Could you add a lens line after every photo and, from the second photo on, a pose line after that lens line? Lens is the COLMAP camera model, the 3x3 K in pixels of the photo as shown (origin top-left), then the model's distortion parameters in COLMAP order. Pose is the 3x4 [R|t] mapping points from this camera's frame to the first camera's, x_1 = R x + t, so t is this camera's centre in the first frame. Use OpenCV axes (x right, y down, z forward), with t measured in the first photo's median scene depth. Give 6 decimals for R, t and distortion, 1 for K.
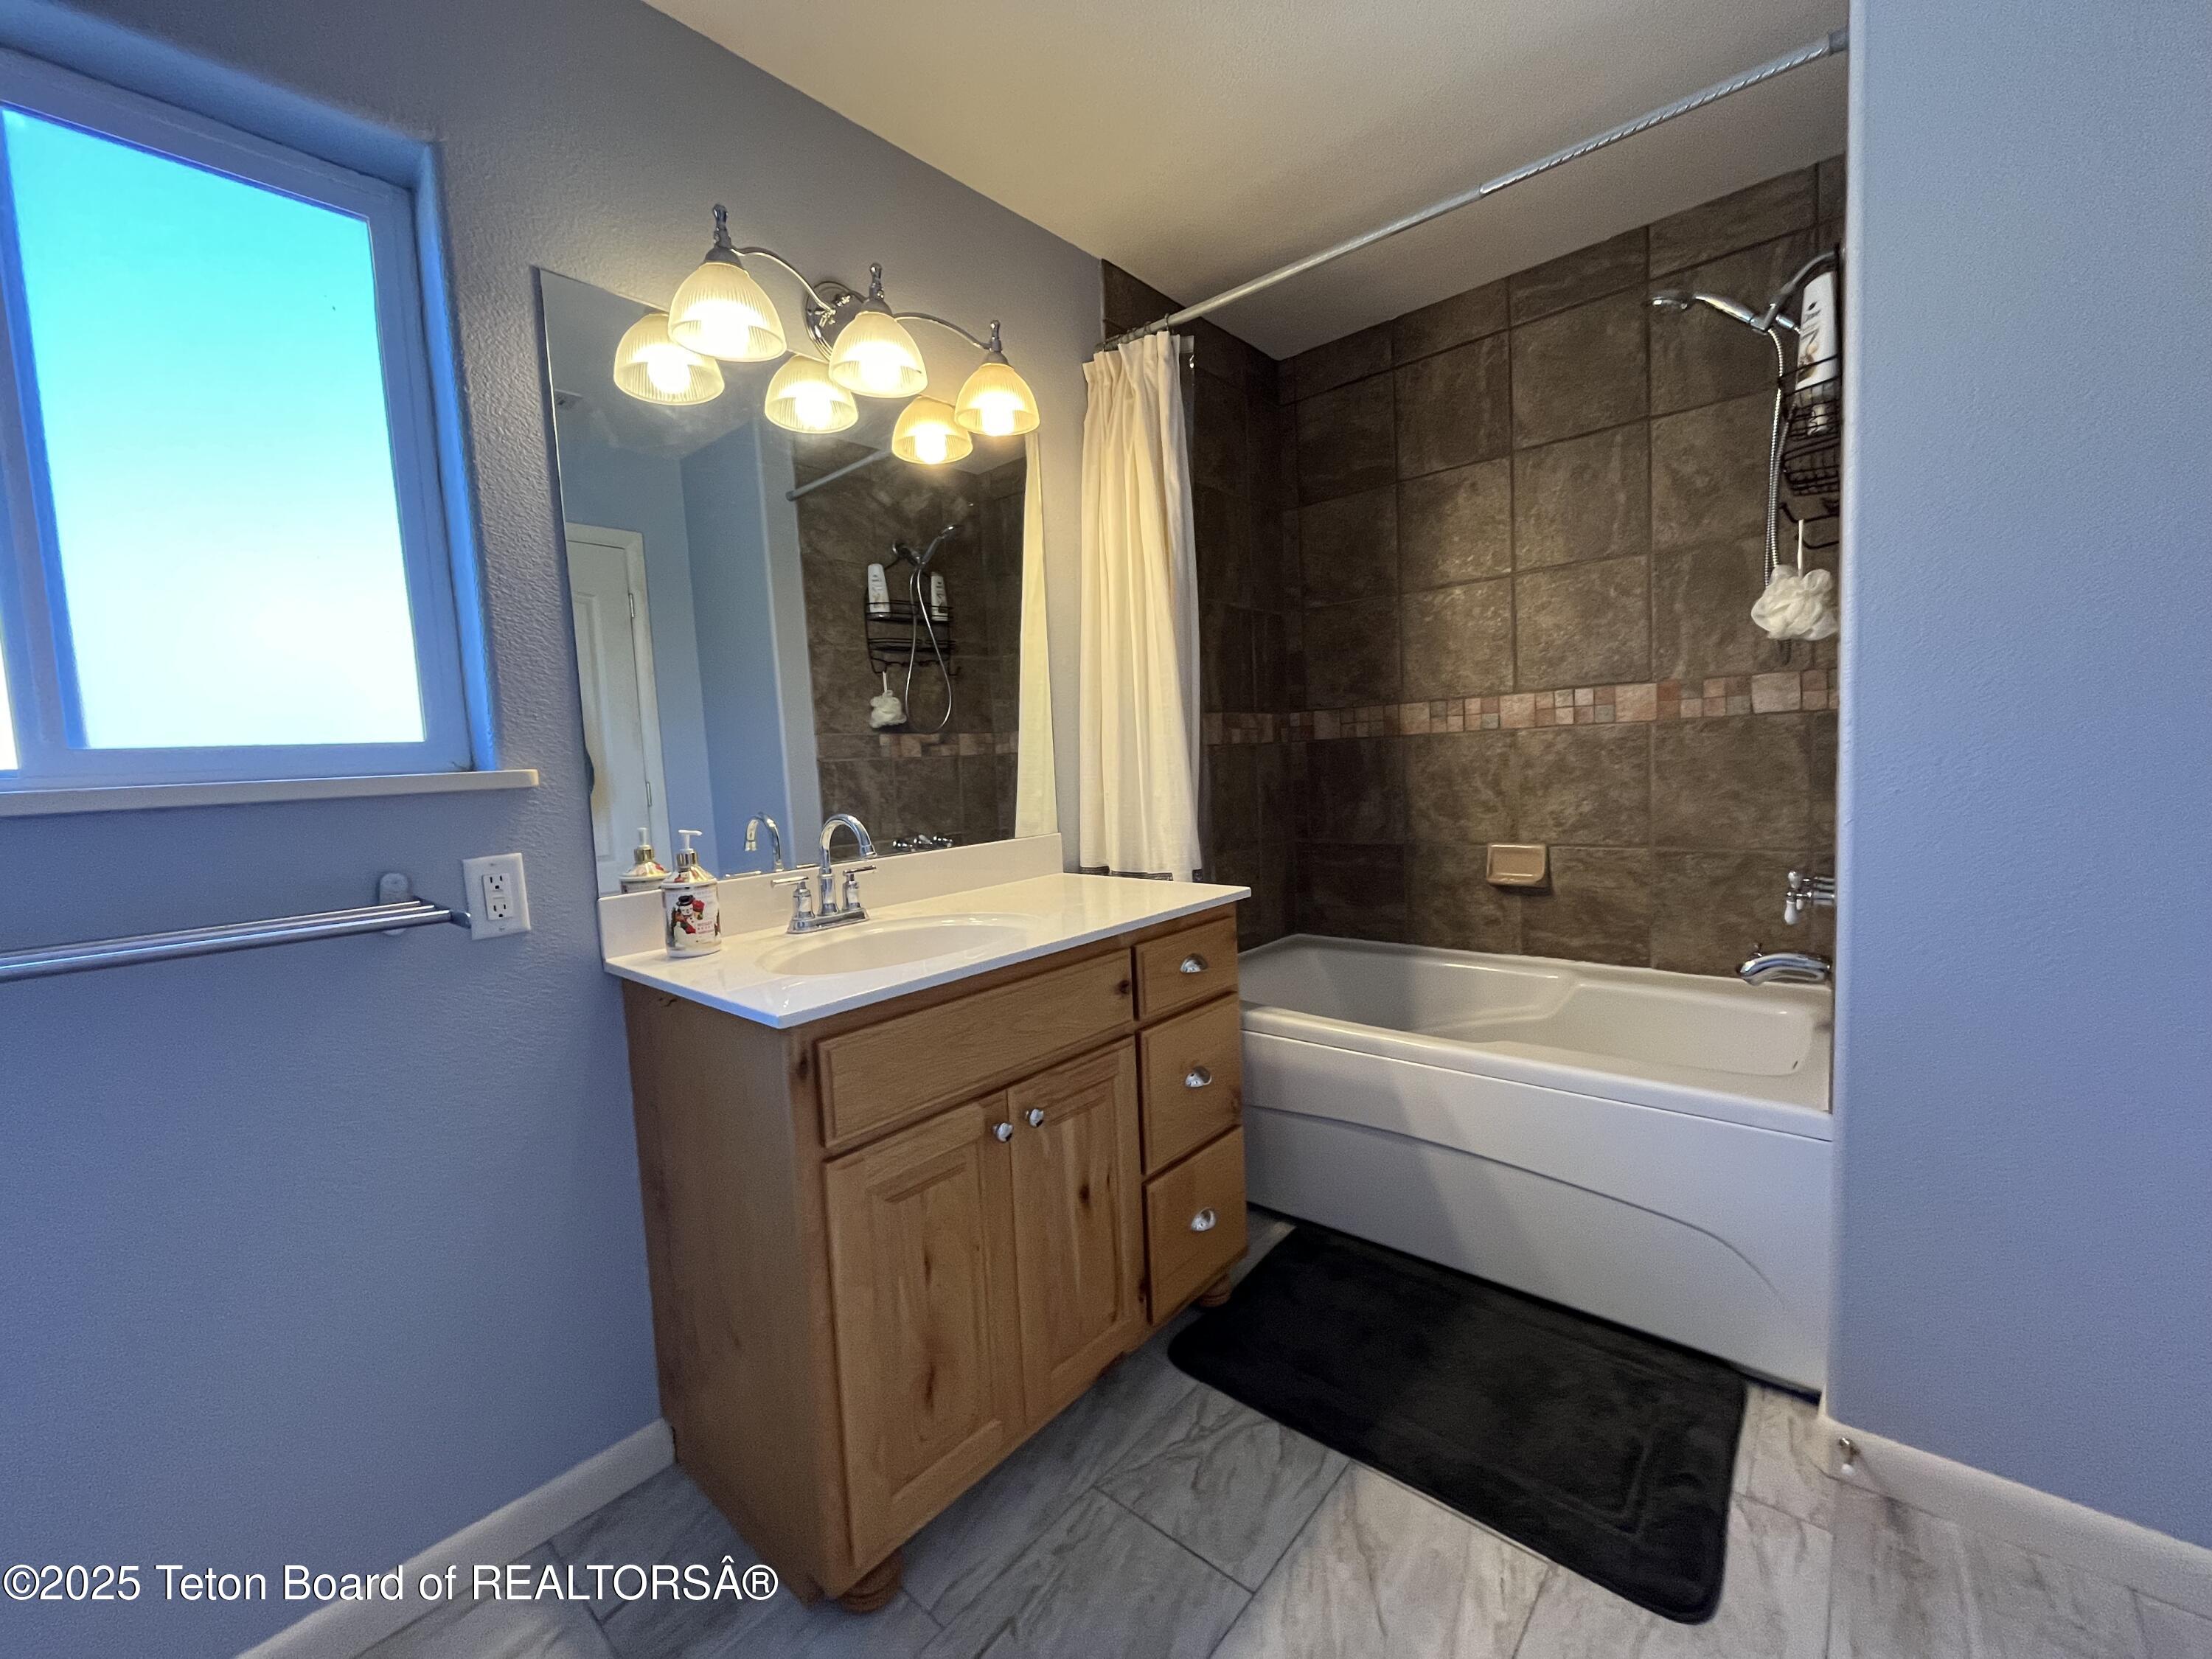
lens RADIAL K [[896.5, 0, 1108.2], [0, 896.5, 820.5], [0, 0, 1]] dist [0.001155, 0.000215]
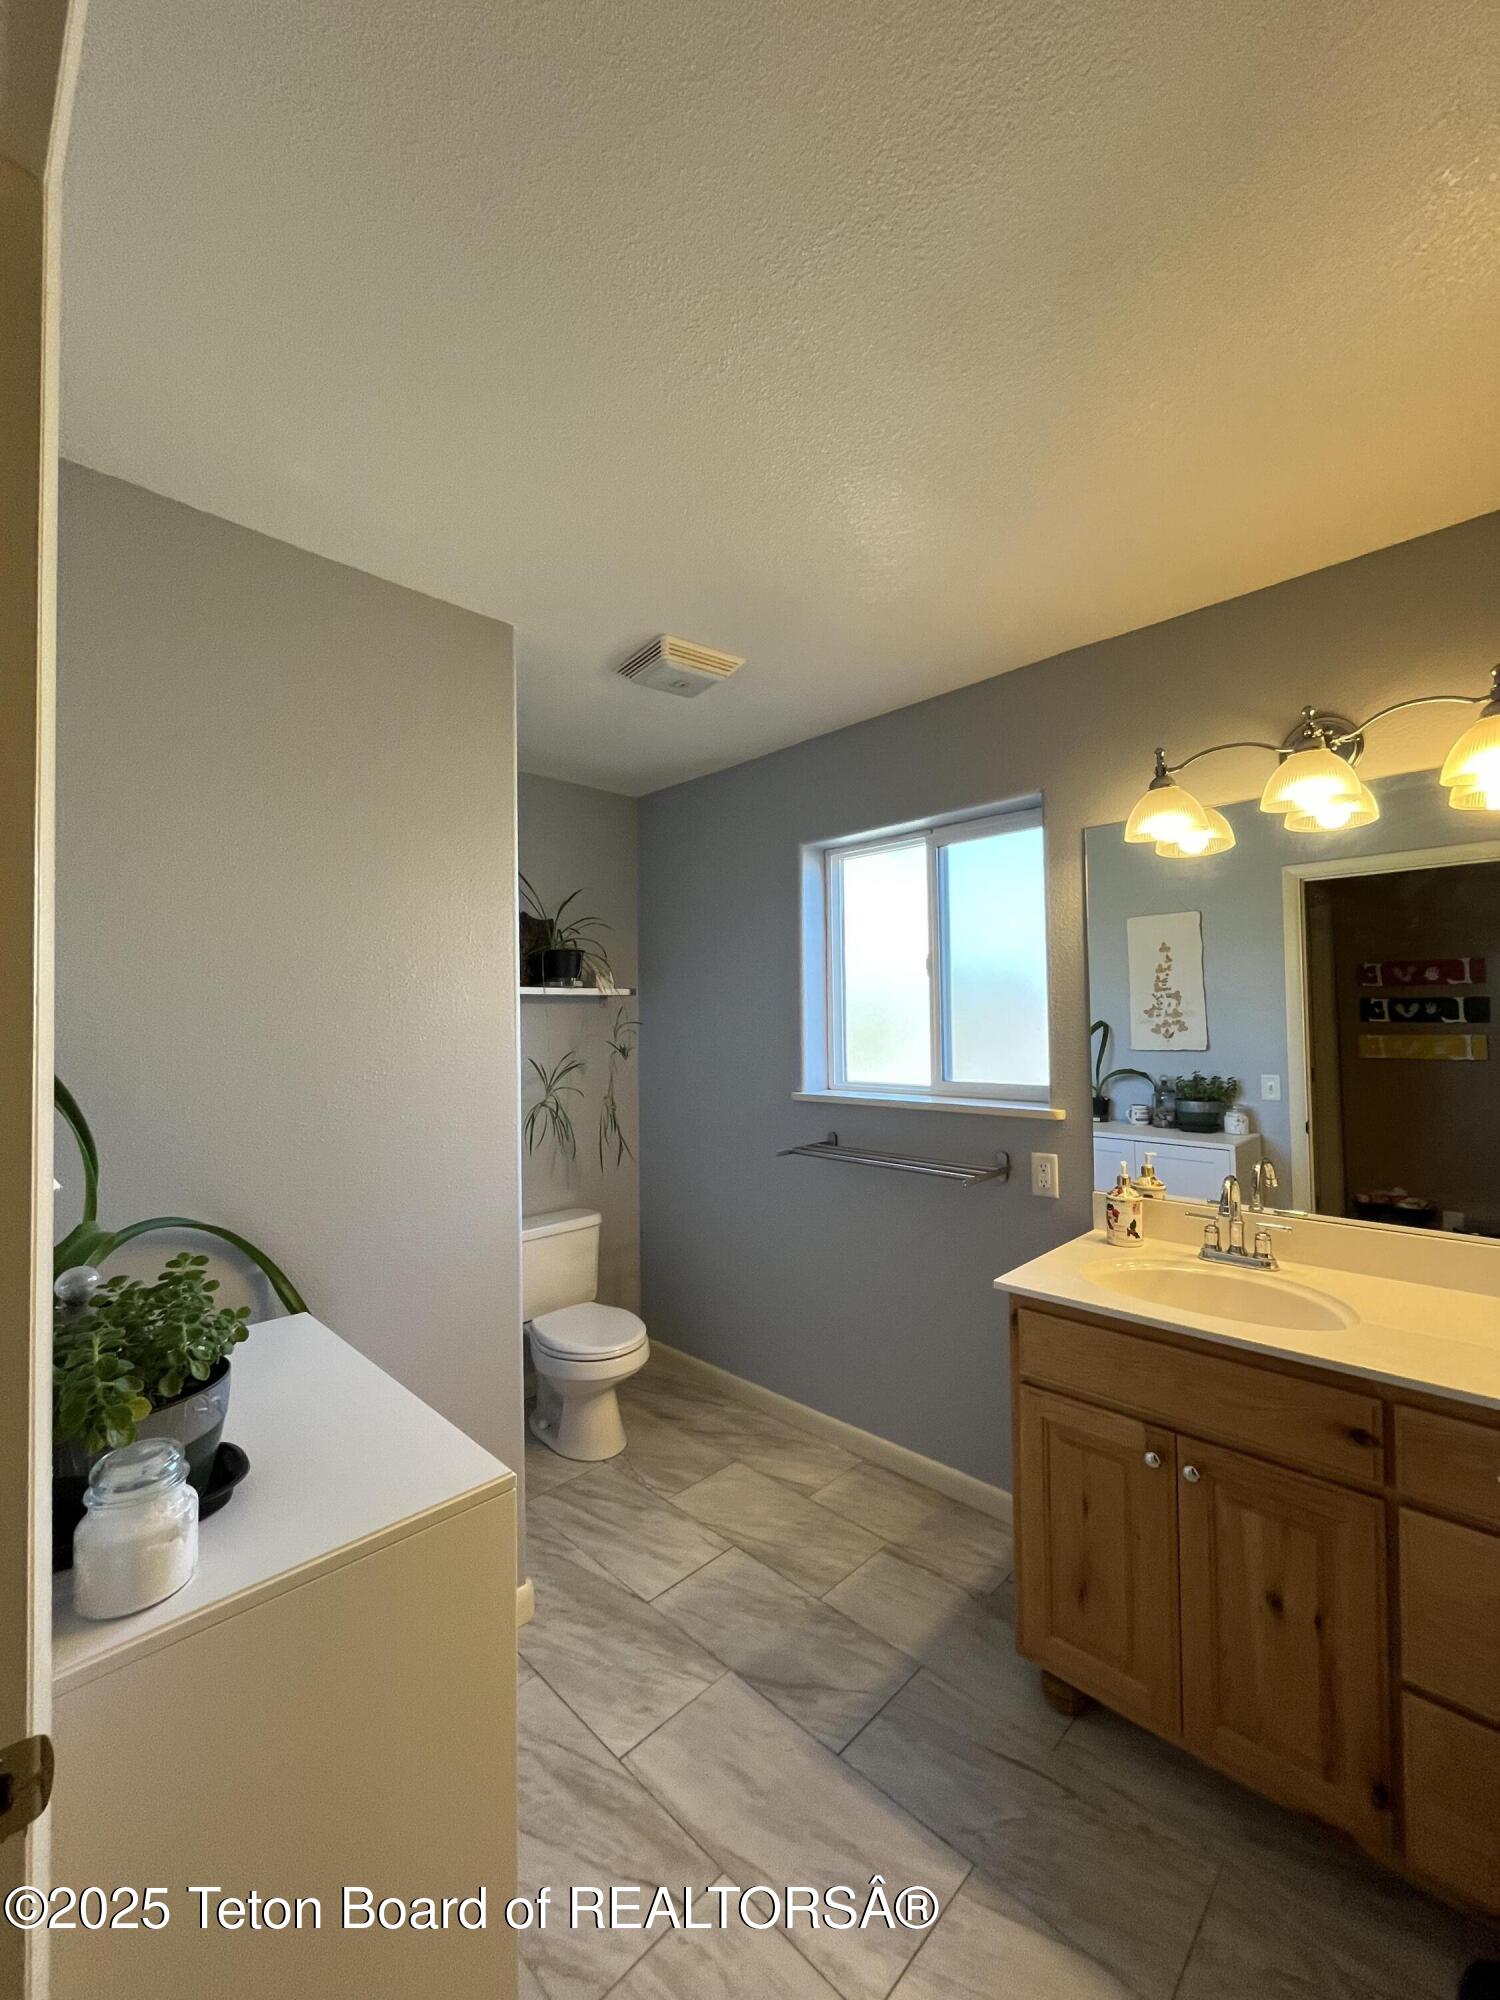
lens RADIAL K [[810.6, 0, 751.2], [0, 810.6, 1004.9], [0, 0, 1]] dist [0.001155, 0.000215]
pose [[-0.063233, 0.030049, -0.997546, 0.872773], [-0.059041, 0.997683, 0.033796, -0.246371], [0.996251, 0.061034, -0.061312, 0.404168]]
